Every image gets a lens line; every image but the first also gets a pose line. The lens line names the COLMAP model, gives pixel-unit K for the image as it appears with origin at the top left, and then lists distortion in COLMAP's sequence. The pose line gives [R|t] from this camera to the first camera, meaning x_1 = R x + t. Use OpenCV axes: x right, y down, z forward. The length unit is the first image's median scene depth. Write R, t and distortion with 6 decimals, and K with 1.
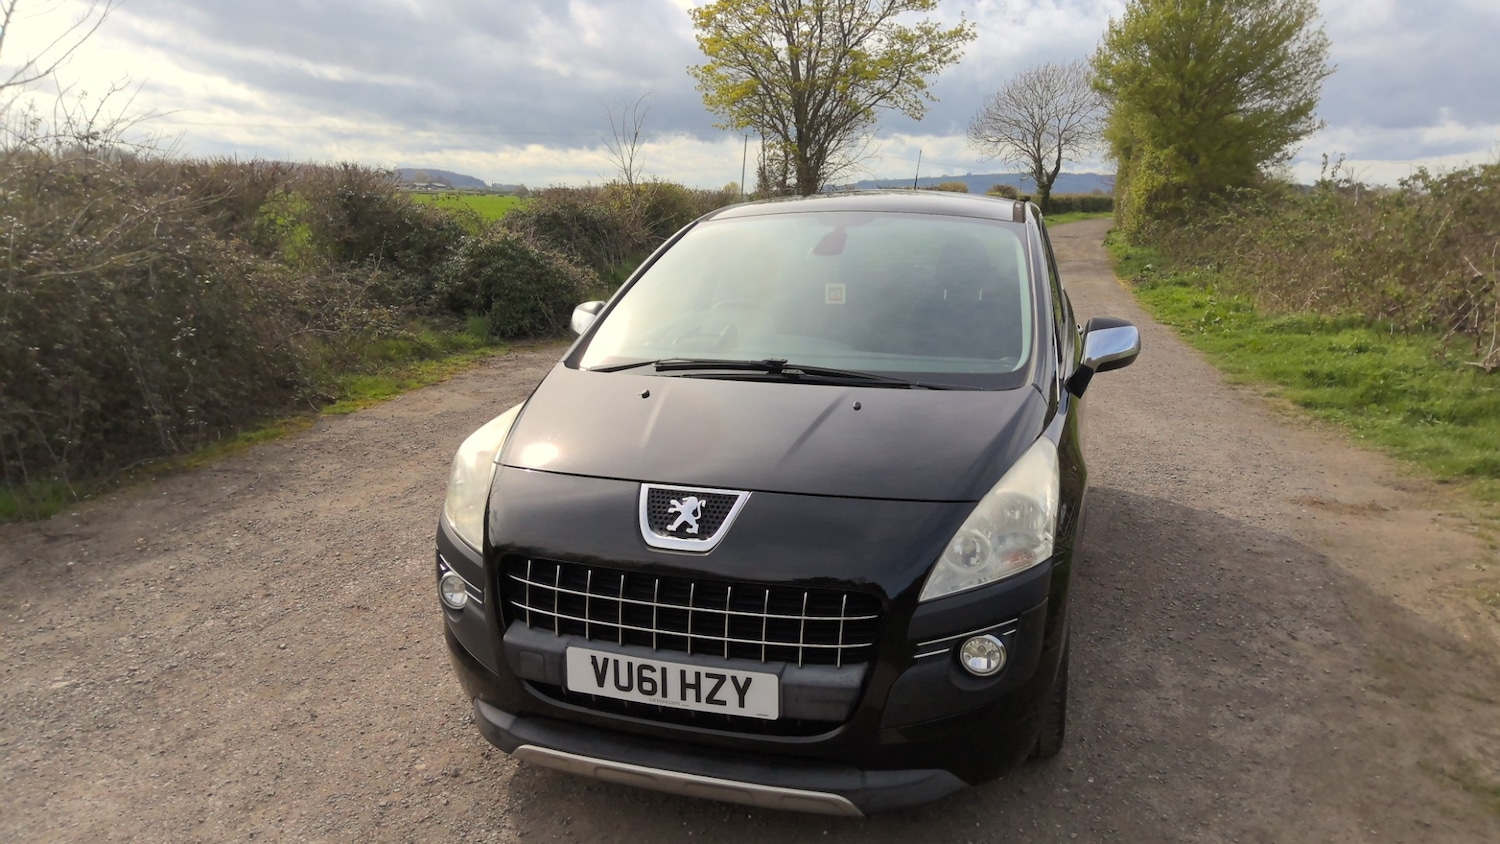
lens RADIAL K [[1053.9, 0, 754.2], [0, 1053.9, 417.3], [0, 0, 1]] dist [0.037426, -0.050127]
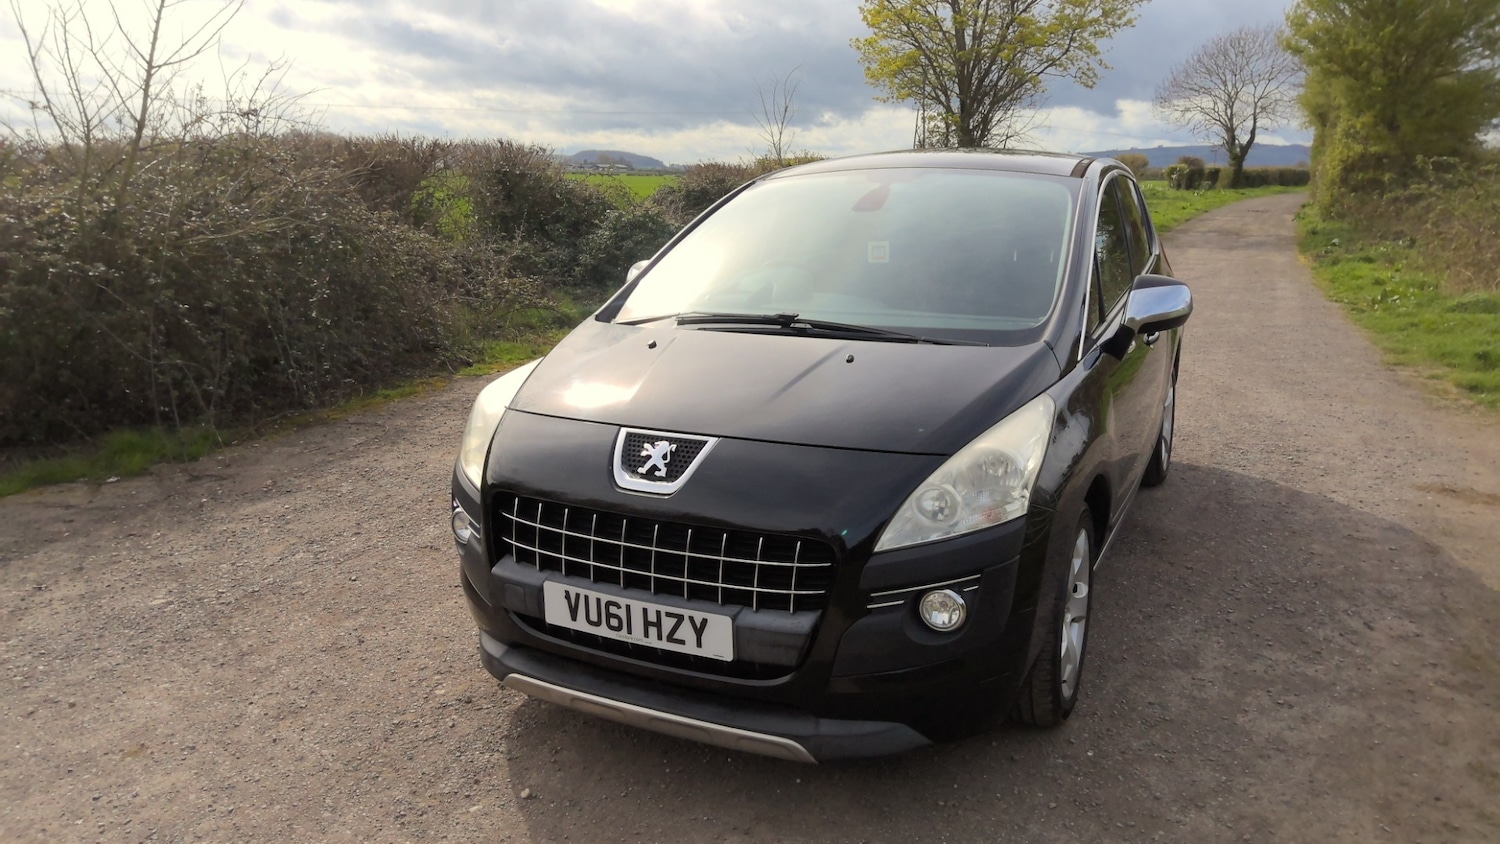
lens RADIAL K [[1047.5, 0, 750.0], [0, 1047.5, 422.0], [0, 0, 1]] dist [0.069331, -0.099305]
pose [[0.987126, 0.028944, -0.157303, 0.104506], [-0.024957, 0.999317, 0.027263, 0.015620], [0.157984, -0.022986, 0.987174, 0.006818]]
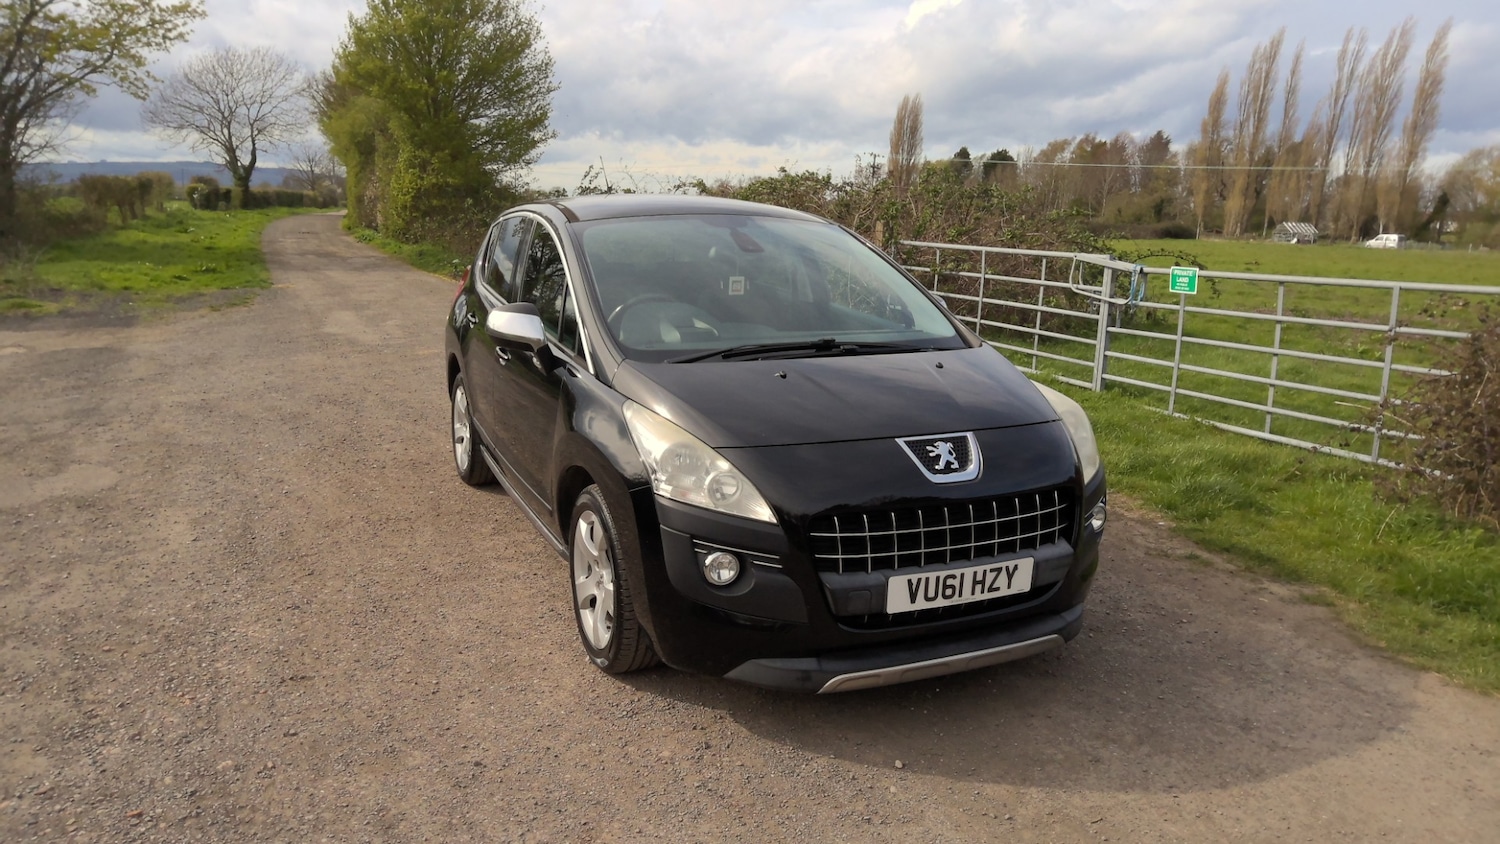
lens RADIAL K [[1047.5, 0, 750.0], [0, 1047.5, 422.0], [0, 0, 1]] dist [0.069331, -0.099305]
pose [[0.753111, -0.121395, 0.646596, -0.605833], [0.116098, 0.991927, 0.051006, -0.023128], [-0.647568, 0.036656, 0.761125, 0.102973]]
